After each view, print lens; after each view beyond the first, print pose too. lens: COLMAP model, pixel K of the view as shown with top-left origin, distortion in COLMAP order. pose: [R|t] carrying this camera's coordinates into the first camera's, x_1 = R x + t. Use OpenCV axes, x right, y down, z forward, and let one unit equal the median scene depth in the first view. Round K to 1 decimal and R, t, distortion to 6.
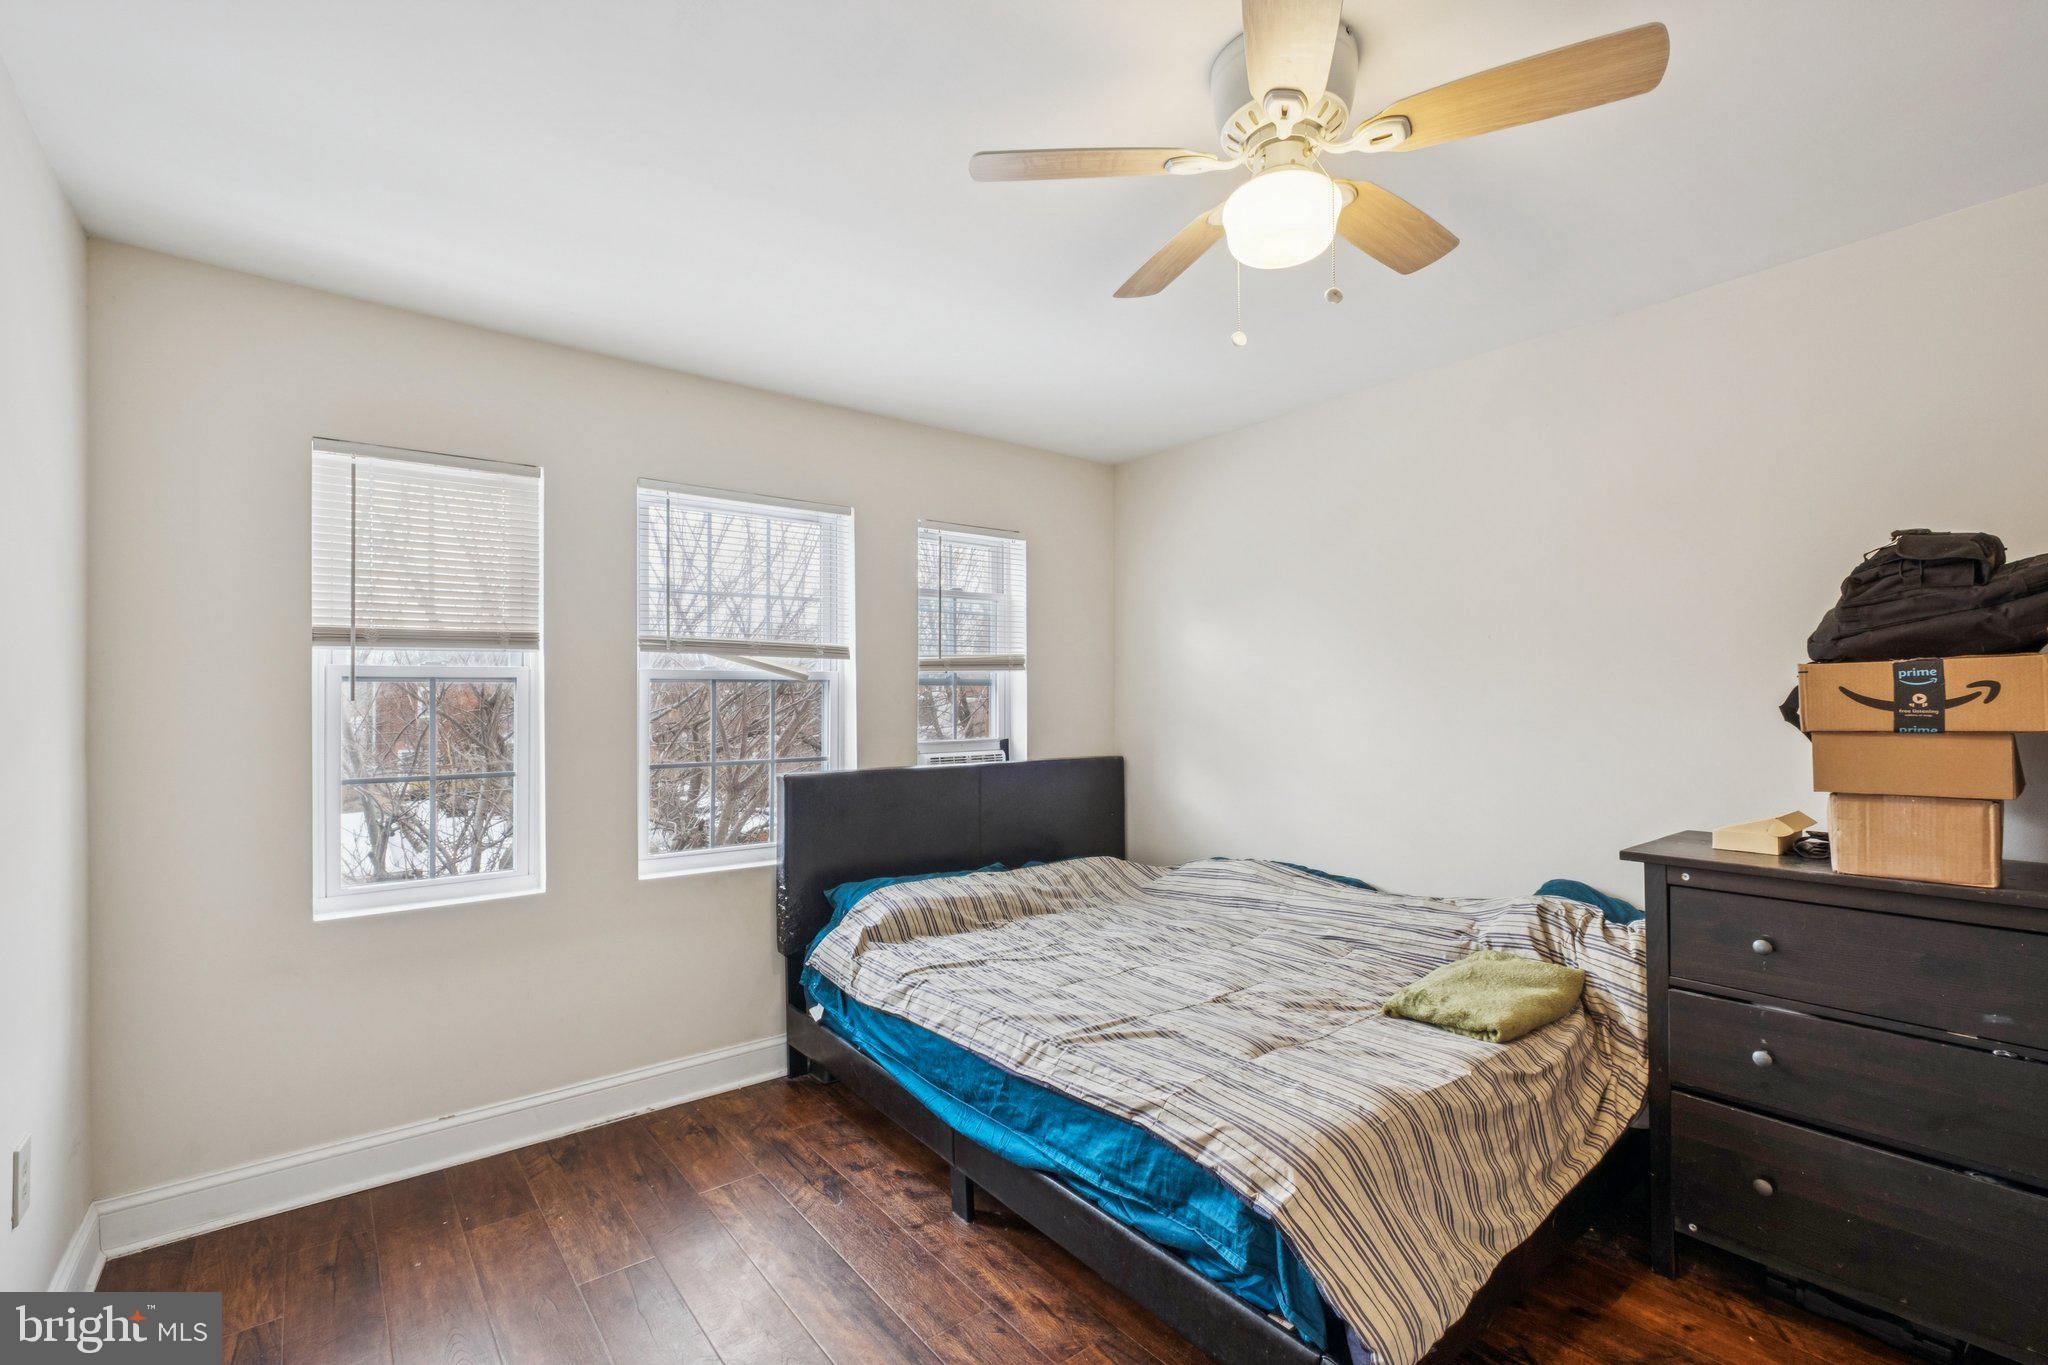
lens RADIAL K [[895.5, 0, 1013.0], [0, 895.5, 697.6], [0, 0, 1]] dist [-0.001024, -0.000645]
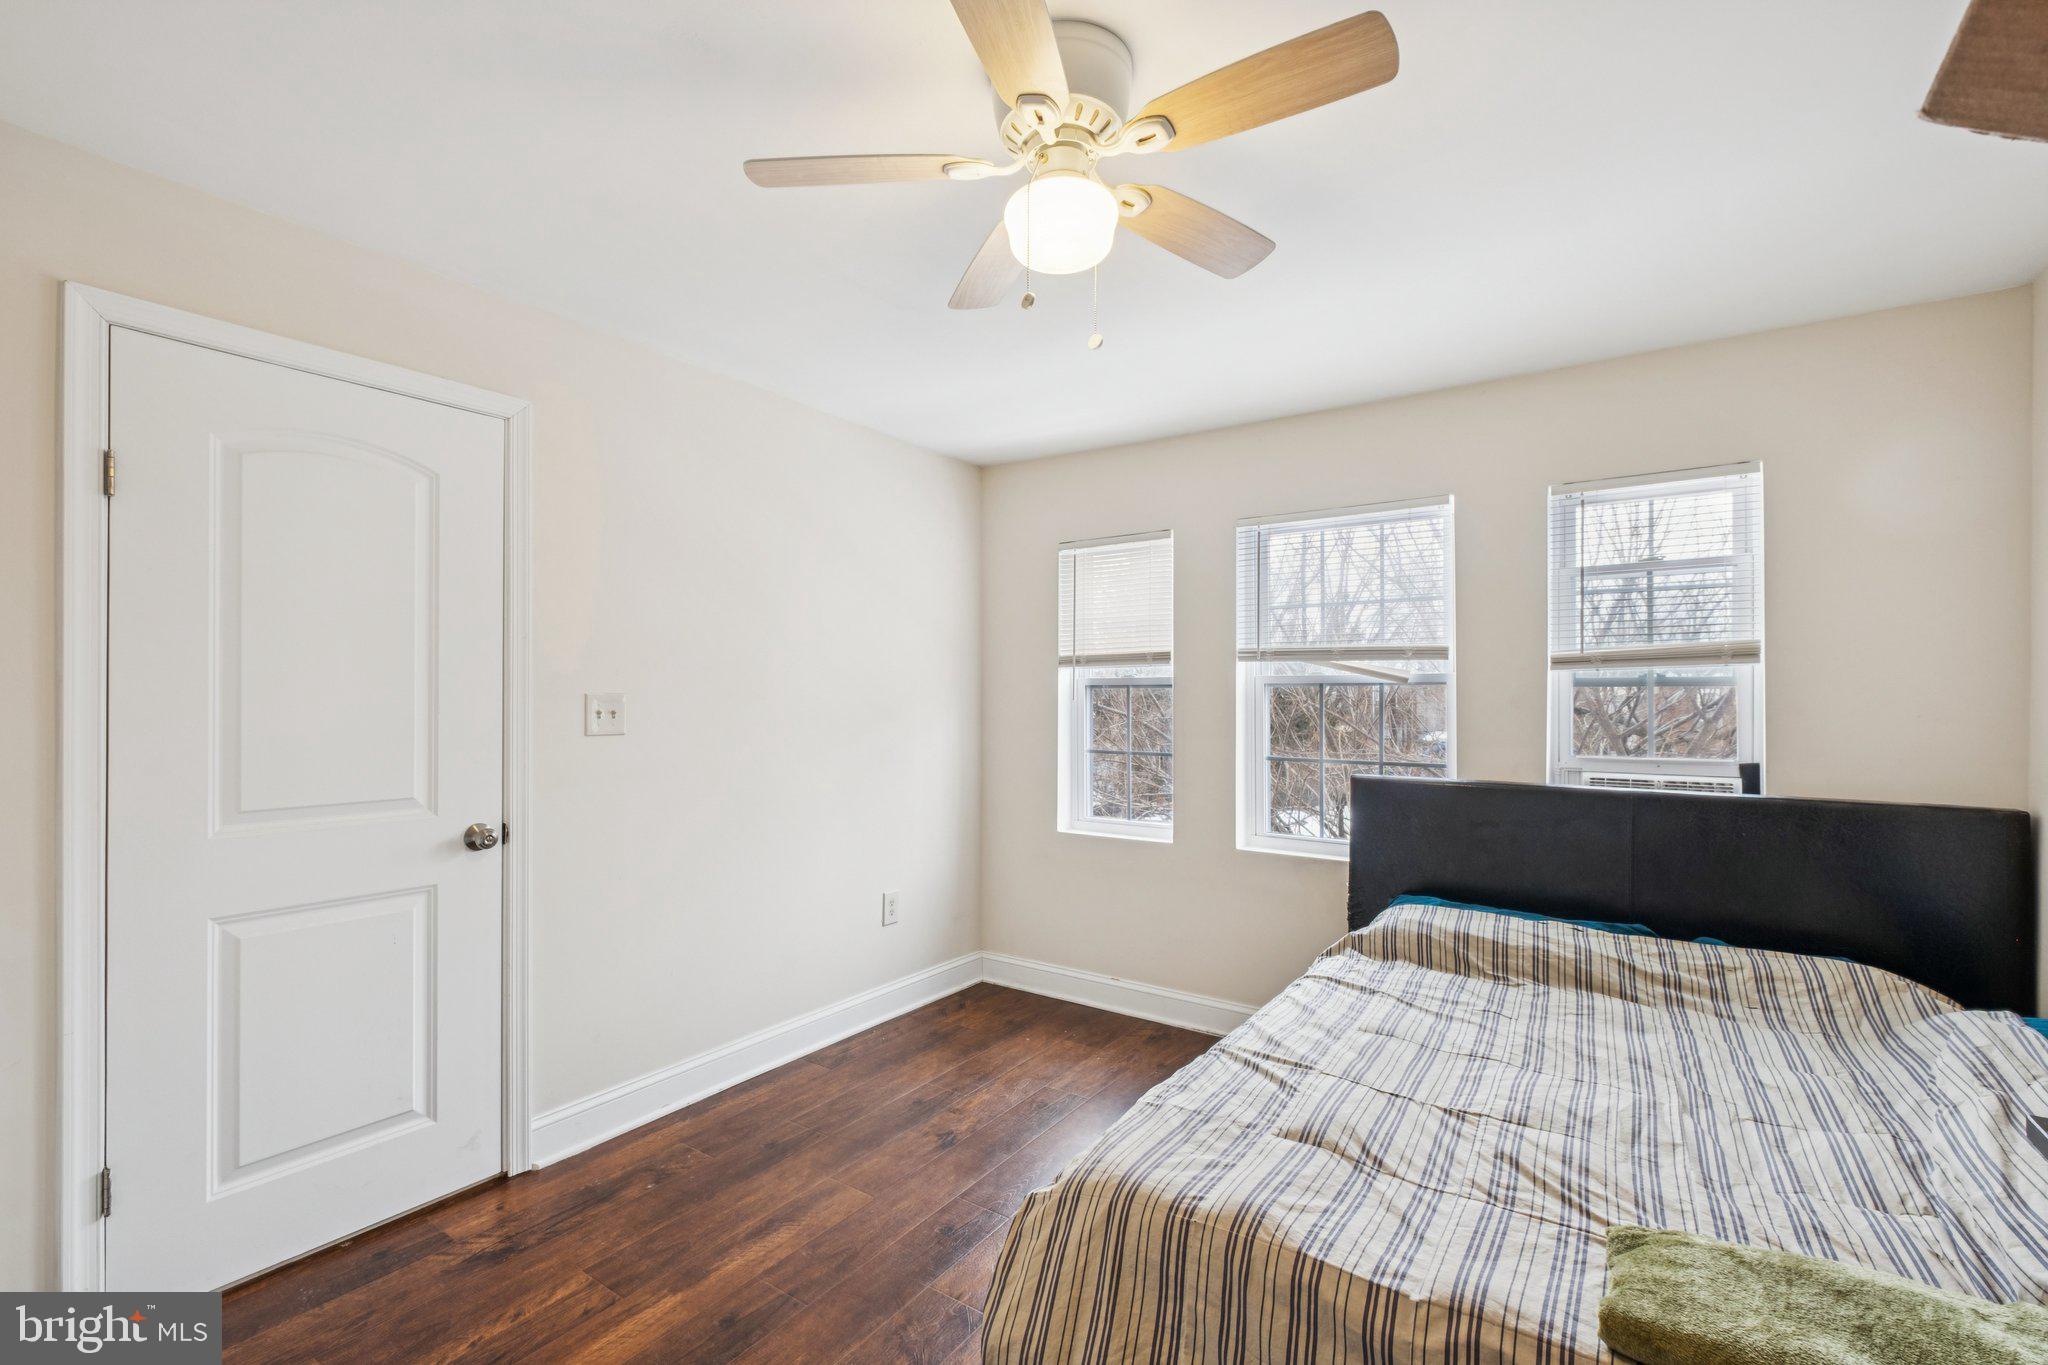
lens RADIAL K [[895.5, 0, 1013.0], [0, 895.5, 697.6], [0, 0, 1]] dist [-0.001024, -0.000645]
pose [[0.296991, 0.003602, -0.954874, 0.740552], [-0.005886, 0.999981, 0.001941, -0.003600], [0.954862, 0.005044, 0.297006, 0.386704]]
